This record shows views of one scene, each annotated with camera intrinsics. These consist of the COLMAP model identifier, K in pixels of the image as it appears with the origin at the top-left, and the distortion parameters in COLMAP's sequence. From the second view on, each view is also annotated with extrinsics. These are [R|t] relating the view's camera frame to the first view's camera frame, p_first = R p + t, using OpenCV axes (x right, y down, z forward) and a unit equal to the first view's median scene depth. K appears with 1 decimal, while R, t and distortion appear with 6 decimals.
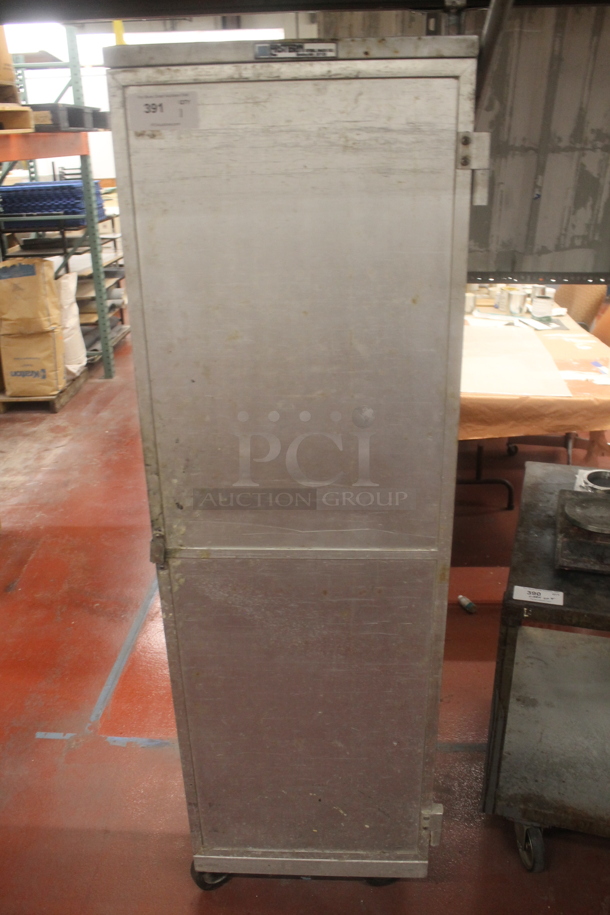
lens RADIAL K [[778.4, 0, 316.2], [0, 778.4, 457.0], [0, 0, 1]] dist [-0.156506, 0.131765]
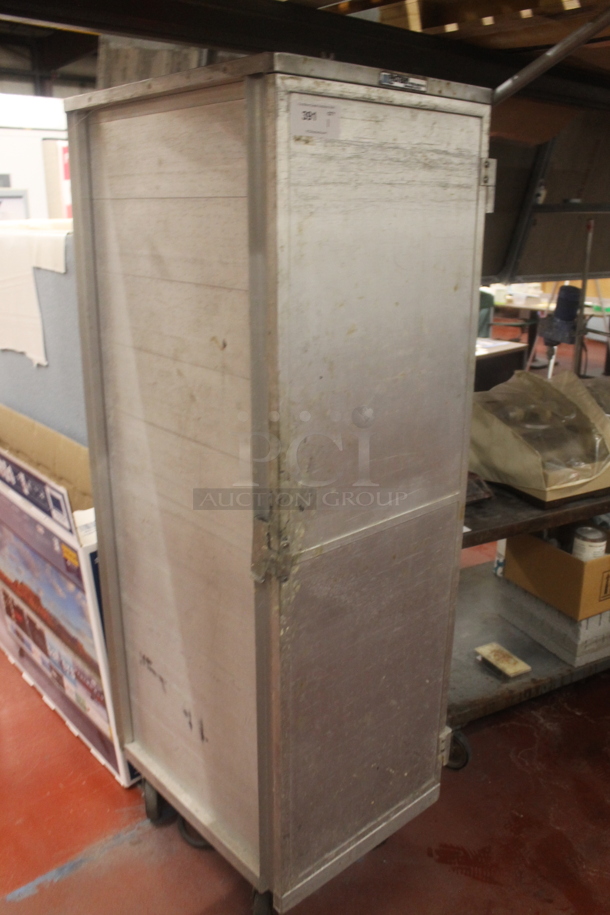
lens RADIAL K [[778.4, 0, 316.2], [0, 778.4, 457.0], [0, 0, 1]] dist [-0.156506, 0.131765]
pose [[0.712001, -0.198773, 0.673456, -1.008480], [0.256011, 0.966563, 0.014621, -0.013165], [-0.653844, 0.162002, 0.739083, 0.282332]]
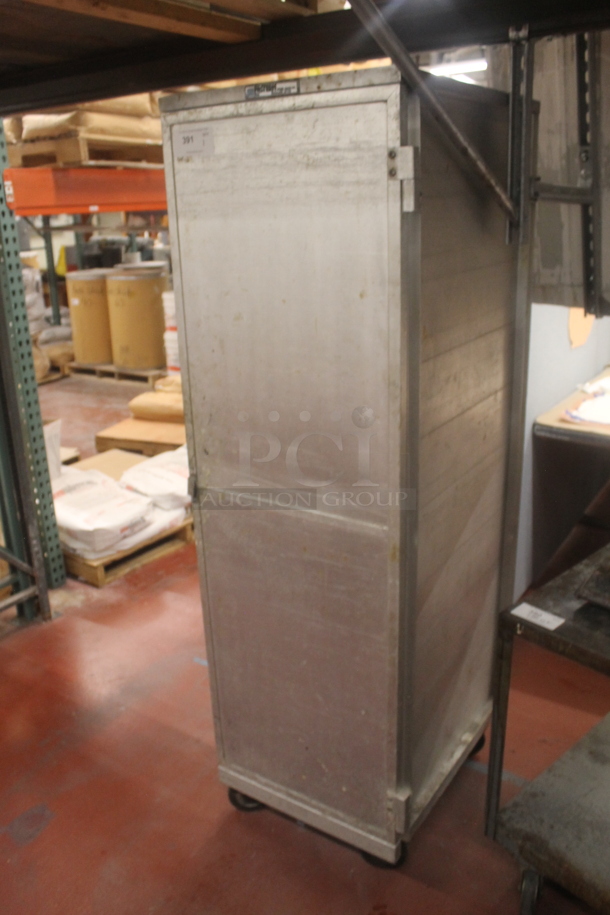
lens RADIAL K [[778.4, 0, 316.2], [0, 778.4, 457.0], [0, 0, 1]] dist [-0.156506, 0.131765]
pose [[0.860049, 0.156241, -0.485699, 0.714858], [-0.183615, 0.982958, -0.008935, 0.060682], [0.476026, 0.096866, 0.874080, -0.014106]]
